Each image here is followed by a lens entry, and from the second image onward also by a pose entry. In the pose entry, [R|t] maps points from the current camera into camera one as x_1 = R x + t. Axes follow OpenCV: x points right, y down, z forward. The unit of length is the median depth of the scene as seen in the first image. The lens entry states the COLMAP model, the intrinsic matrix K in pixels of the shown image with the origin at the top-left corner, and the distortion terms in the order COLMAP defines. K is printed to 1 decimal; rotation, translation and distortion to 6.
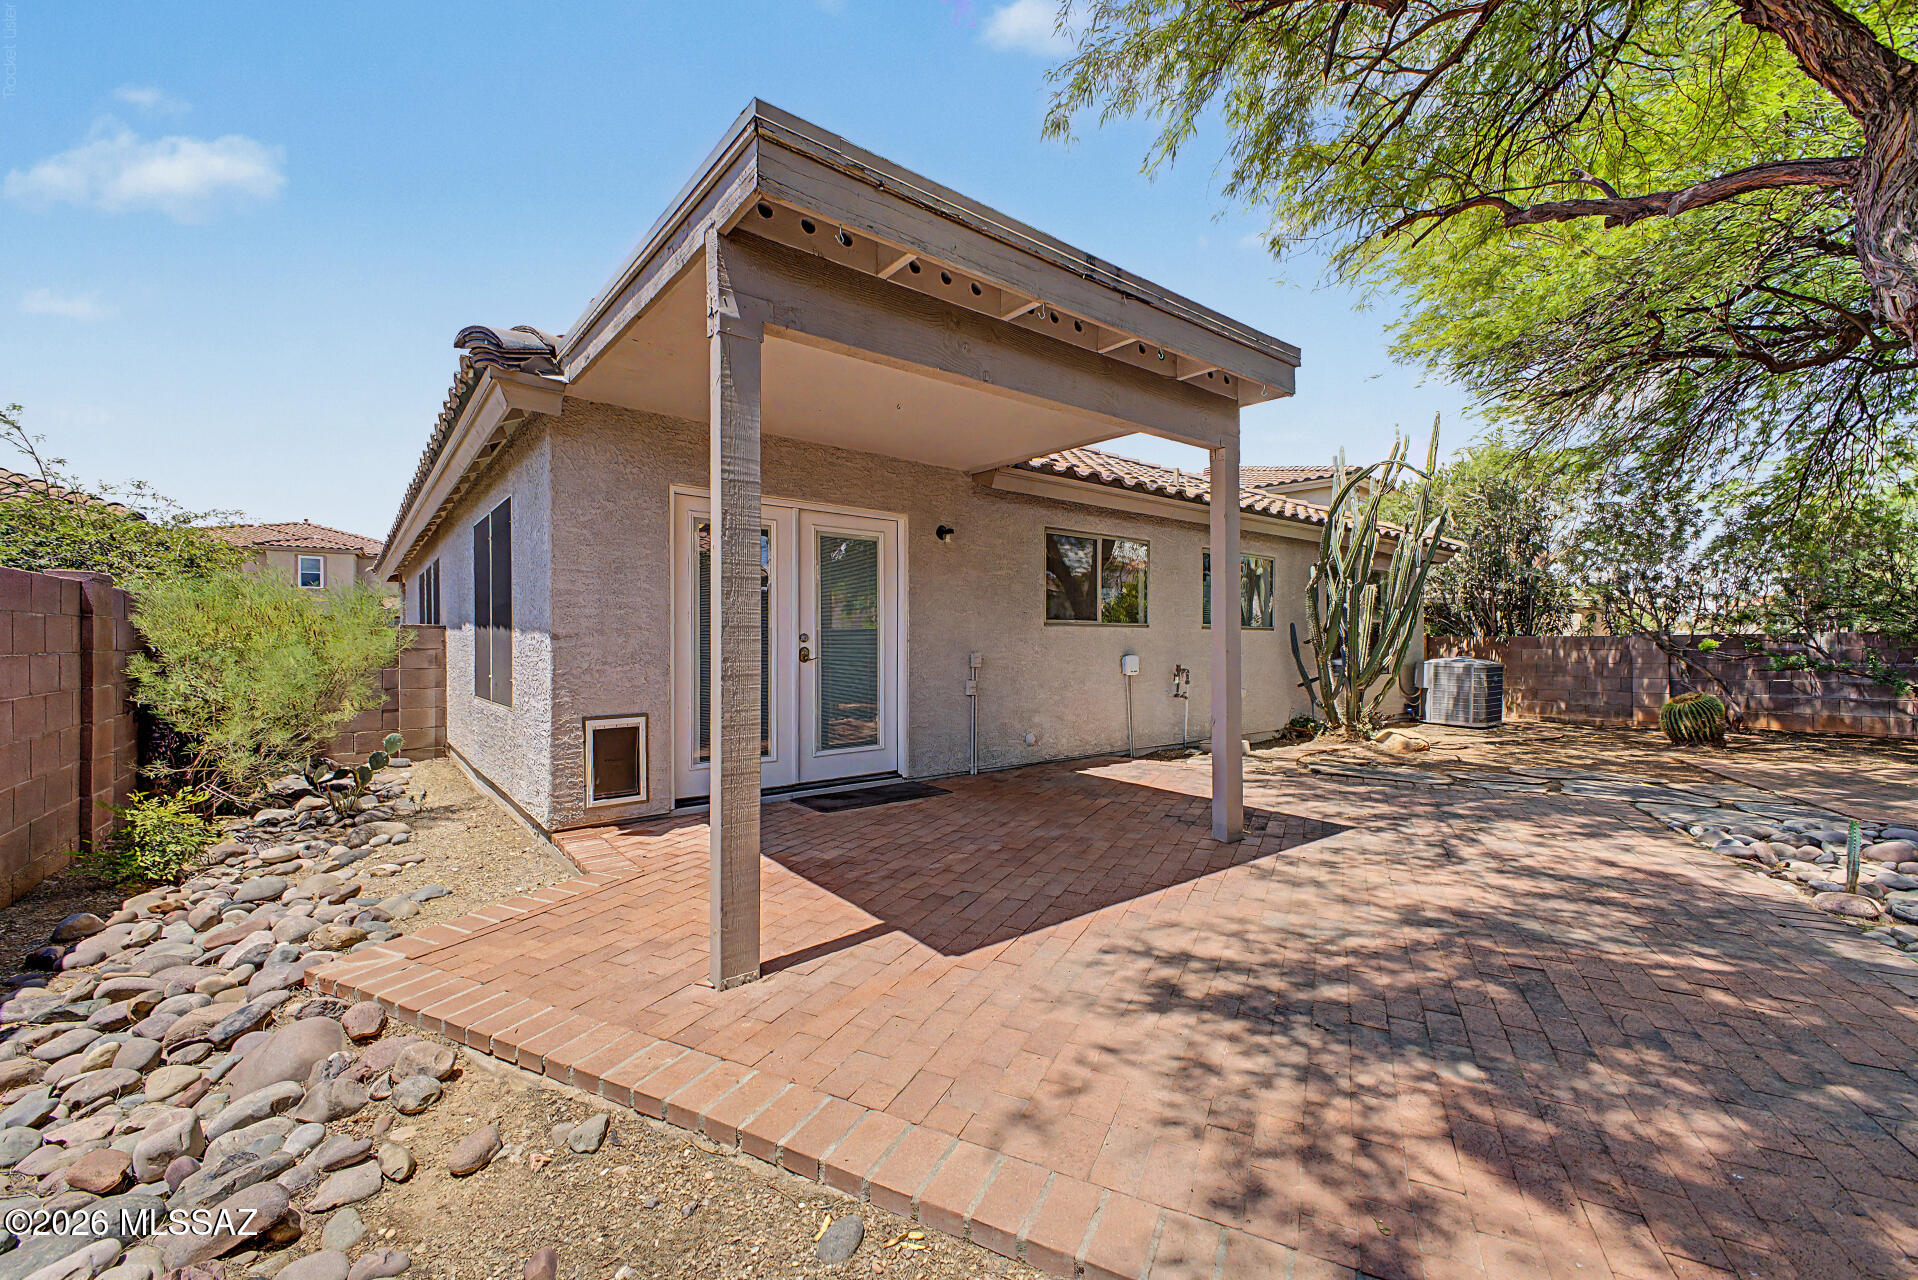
lens RADIAL K [[762.5, 0, 955.3], [0, 762.5, 645.9], [0, 0, 1]] dist [0.019841, -0.000151]
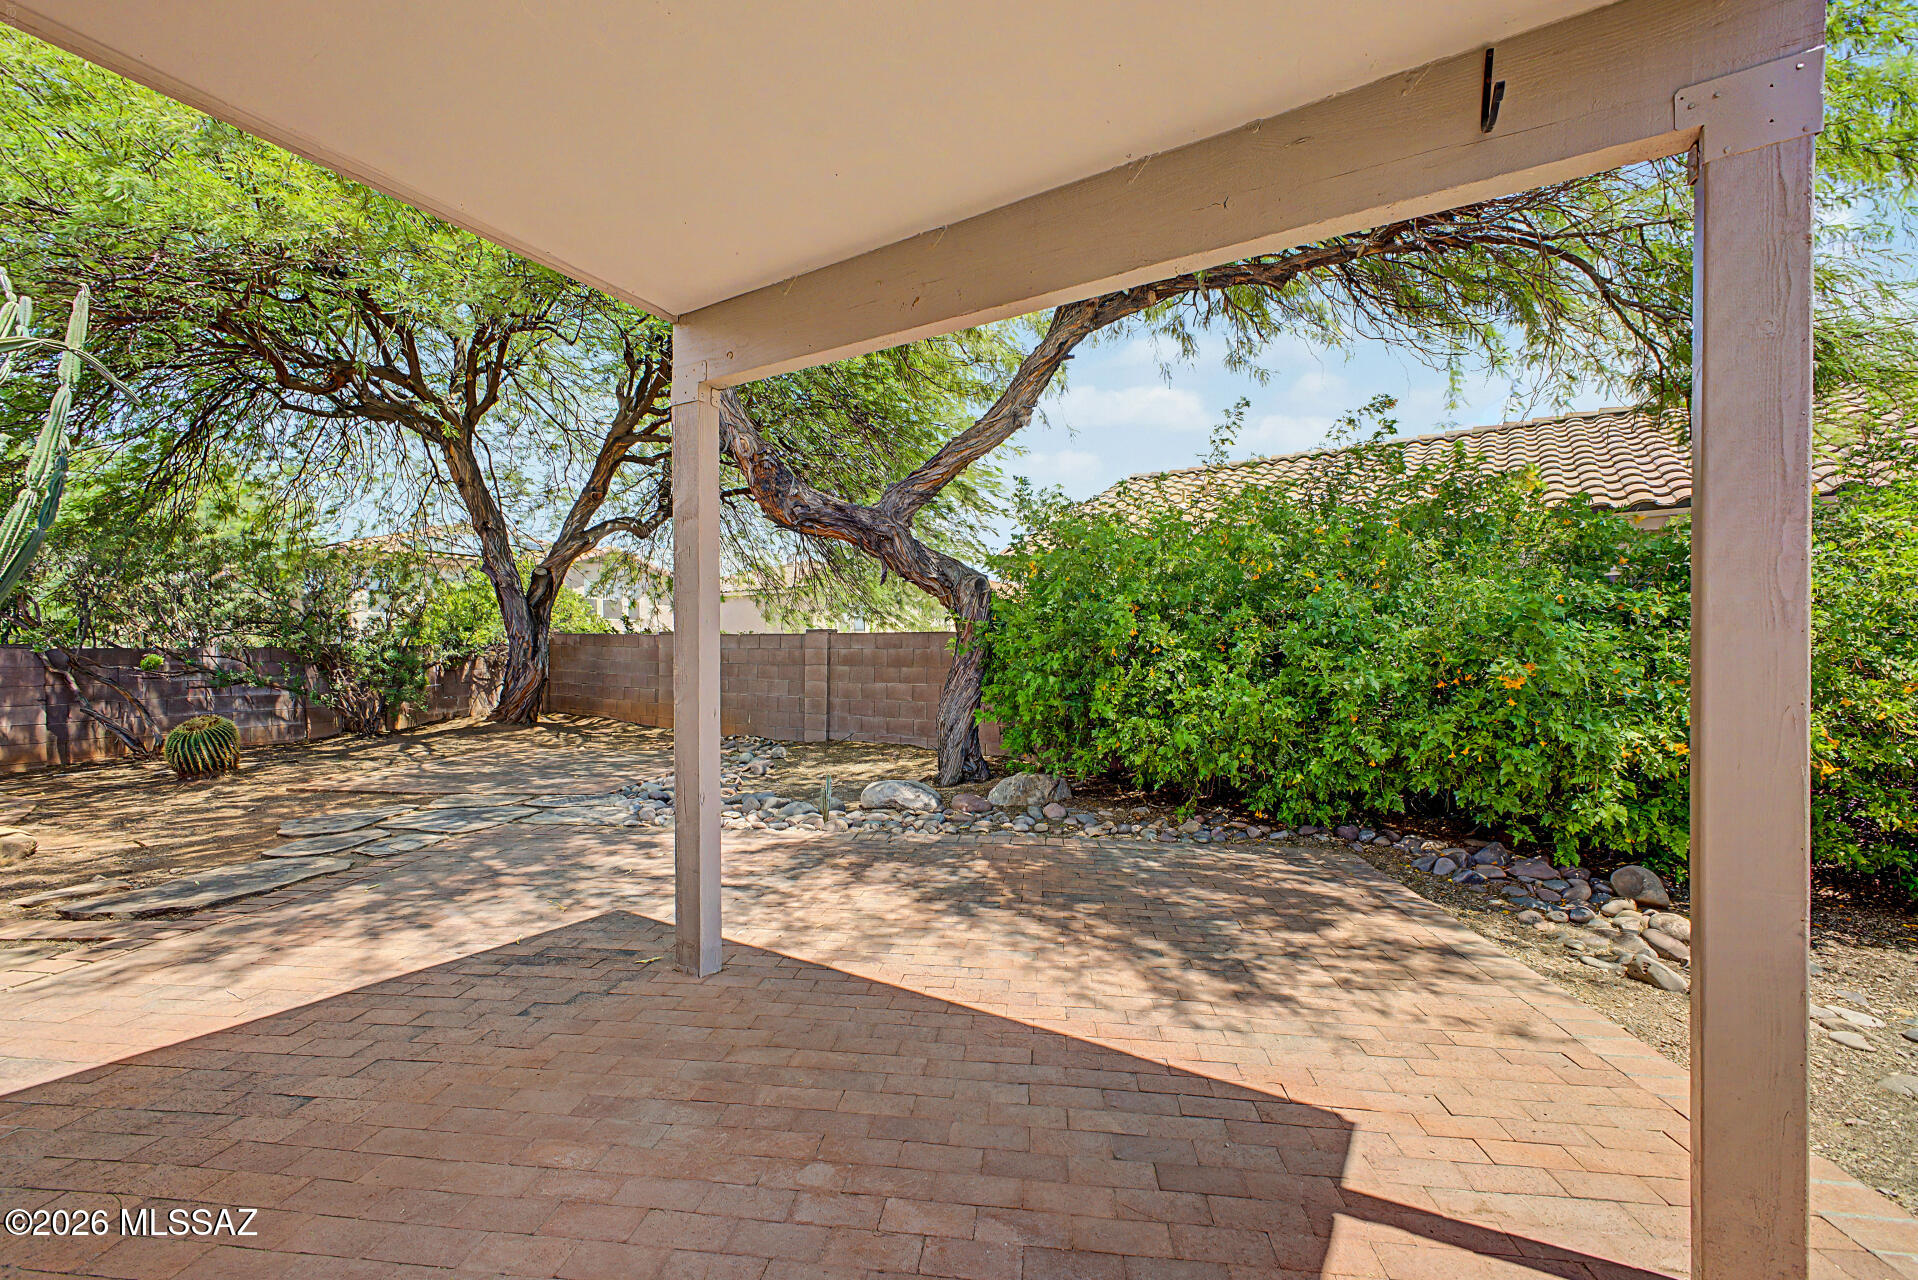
lens RADIAL K [[762.5, 0, 955.3], [0, 762.5, 645.9], [0, 0, 1]] dist [0.019841, -0.000151]
pose [[-0.319503, 0.000922, 0.947585, -0.614277], [0.001858, 0.999998, -0.000346, -0.066230], [-0.947583, 0.001650, -0.319505, 1.628460]]
